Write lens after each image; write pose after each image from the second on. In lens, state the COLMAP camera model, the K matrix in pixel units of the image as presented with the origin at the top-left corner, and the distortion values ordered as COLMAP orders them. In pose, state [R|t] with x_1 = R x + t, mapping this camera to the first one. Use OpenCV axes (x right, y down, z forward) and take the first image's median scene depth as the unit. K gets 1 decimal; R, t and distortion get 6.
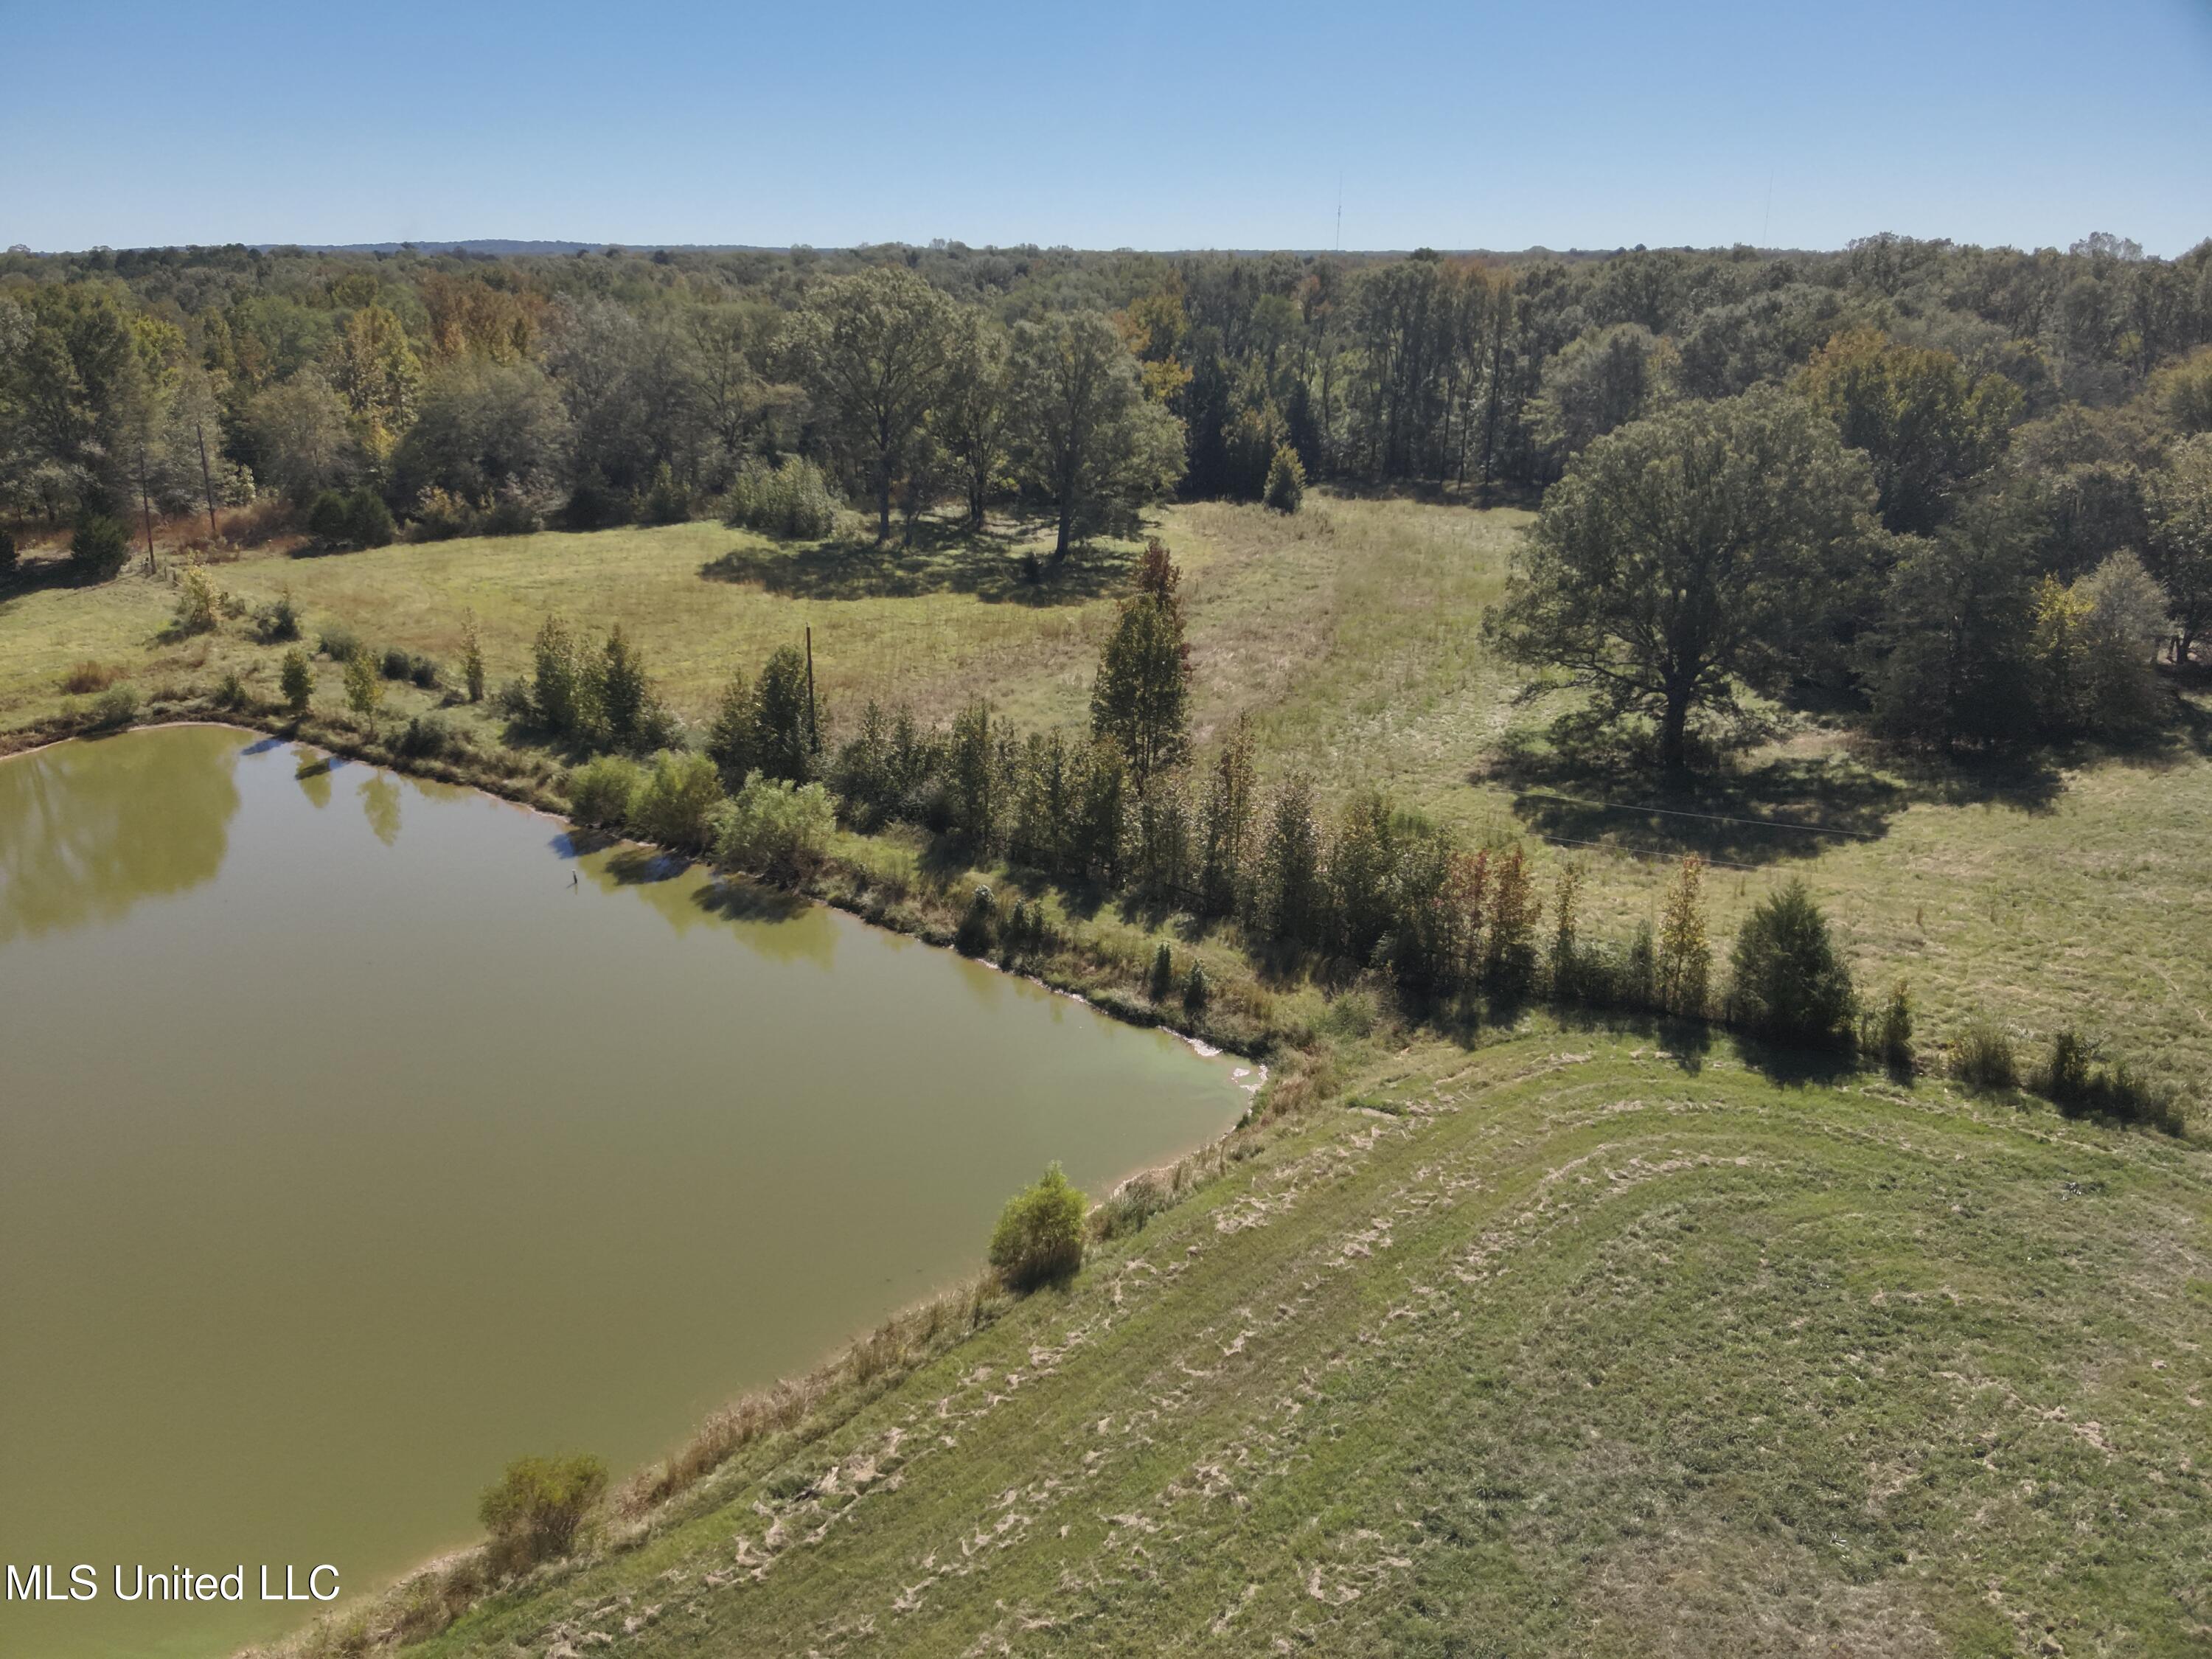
lens RADIAL K [[1594.3, 0, 1106.3], [0, 1594.3, 836.3], [0, 0, 1]] dist [0.208430, -0.312572]
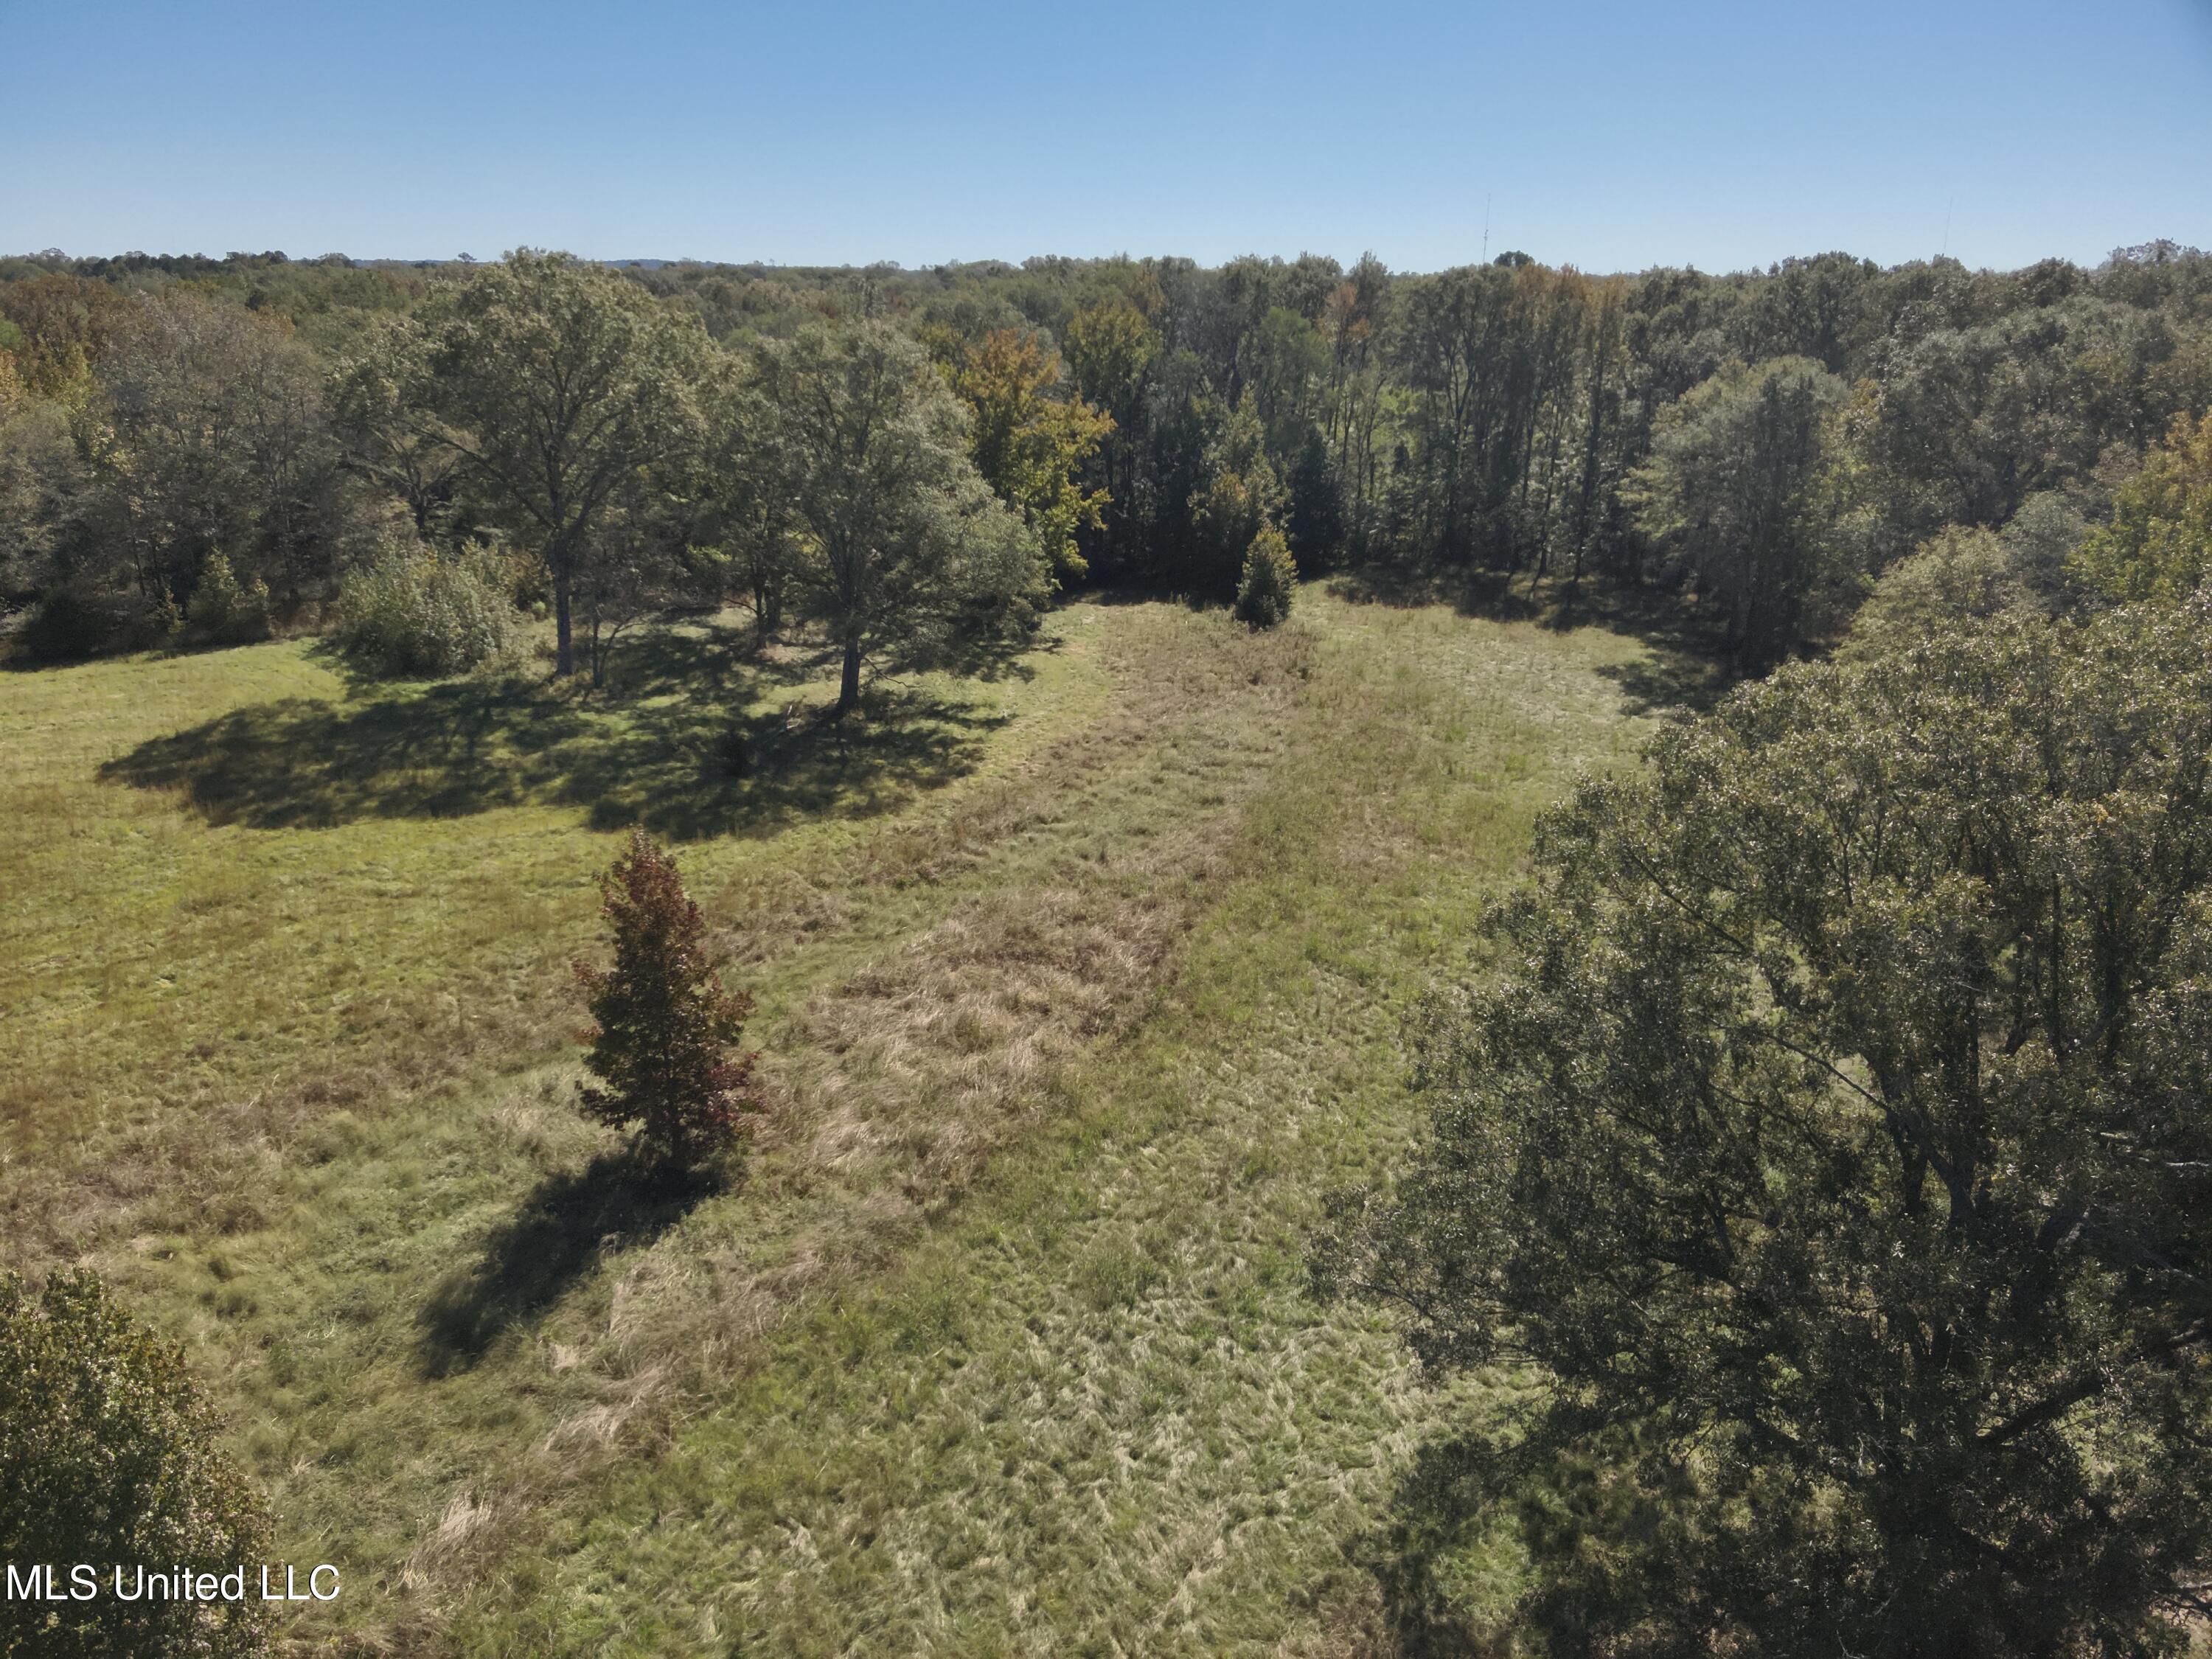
lens RADIAL K [[1594.3, 0, 1106.3], [0, 1594.3, 836.3], [0, 0, 1]] dist [0.208430, -0.312572]
pose [[0.996320, 0.036471, -0.077564, 0.309249], [-0.037604, 0.999206, -0.013189, -0.305483], [0.077021, 0.016057, 0.996900, 0.976979]]
